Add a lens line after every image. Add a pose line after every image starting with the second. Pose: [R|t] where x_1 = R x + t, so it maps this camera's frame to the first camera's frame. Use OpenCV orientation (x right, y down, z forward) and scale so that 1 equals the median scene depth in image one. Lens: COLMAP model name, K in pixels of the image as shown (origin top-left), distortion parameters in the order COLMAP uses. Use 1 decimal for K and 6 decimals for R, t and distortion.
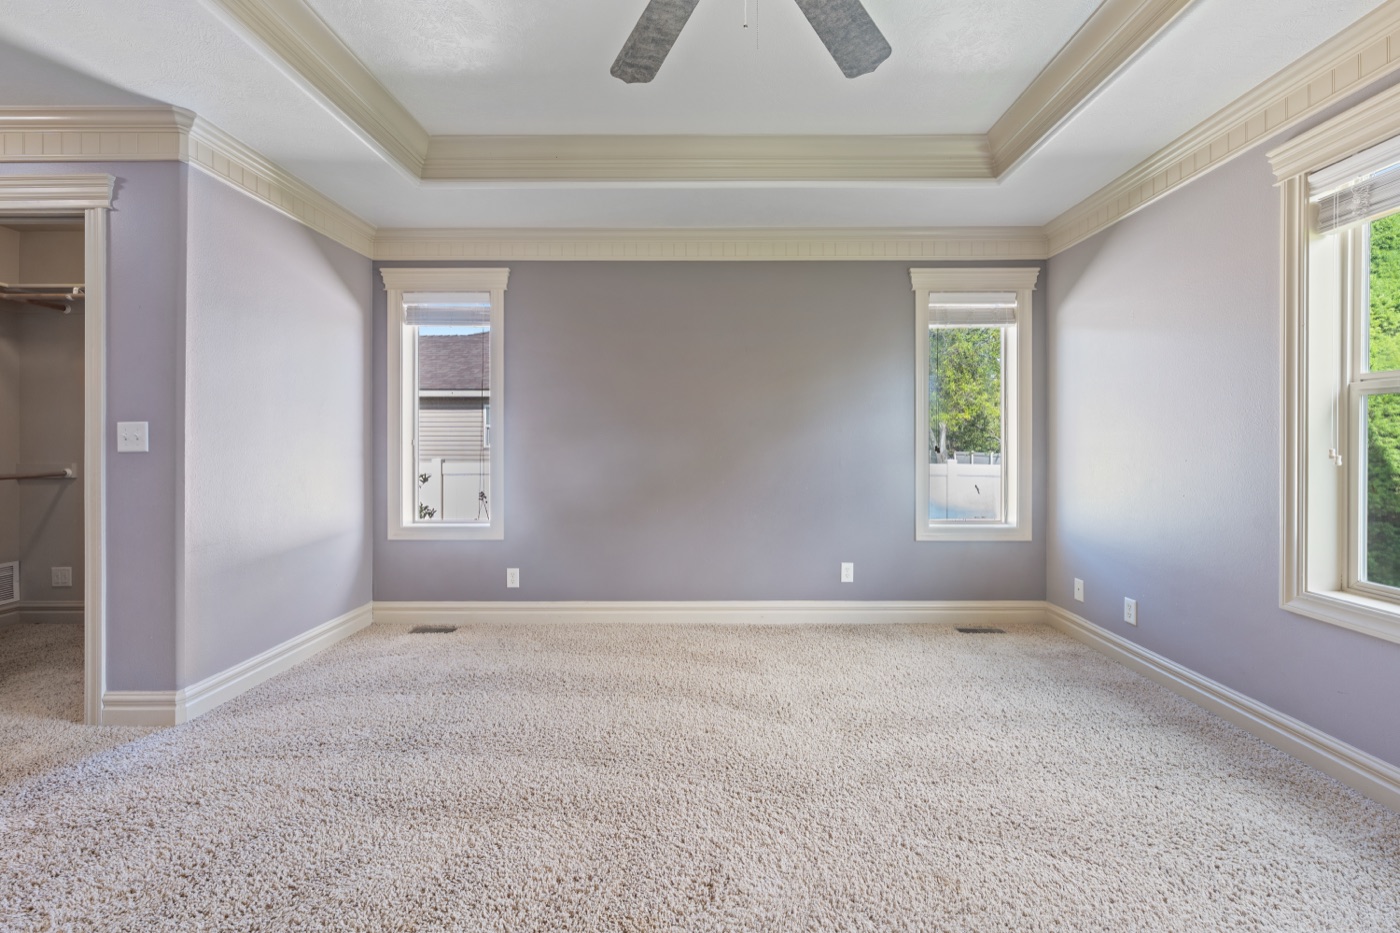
lens RADIAL K [[568.2, 0, 706.9], [0, 568.2, 451.1], [0, 0, 1]] dist [0.000498, 0.000013]
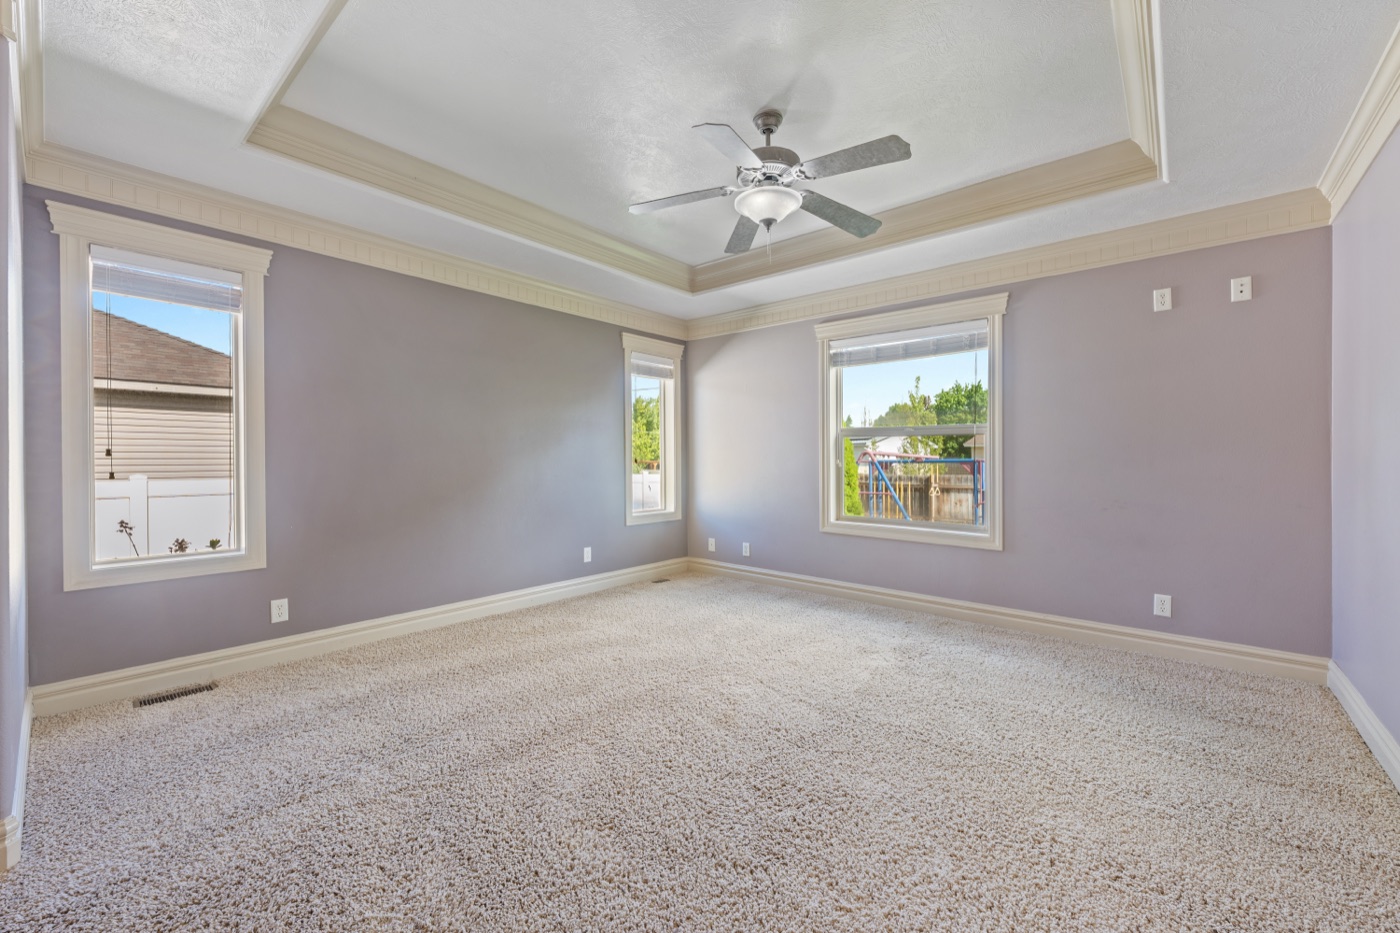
lens RADIAL K [[556.0, 0, 700.0], [0, 556.0, 466.5], [0, 0, 1]] dist [-0.000925, -0.000514]
pose [[0.650596, -0.009397, 0.759366, -0.592207], [0.006791, 0.999955, 0.006556, 0.002402], [-0.759394, 0.000891, 0.650630, -0.038752]]
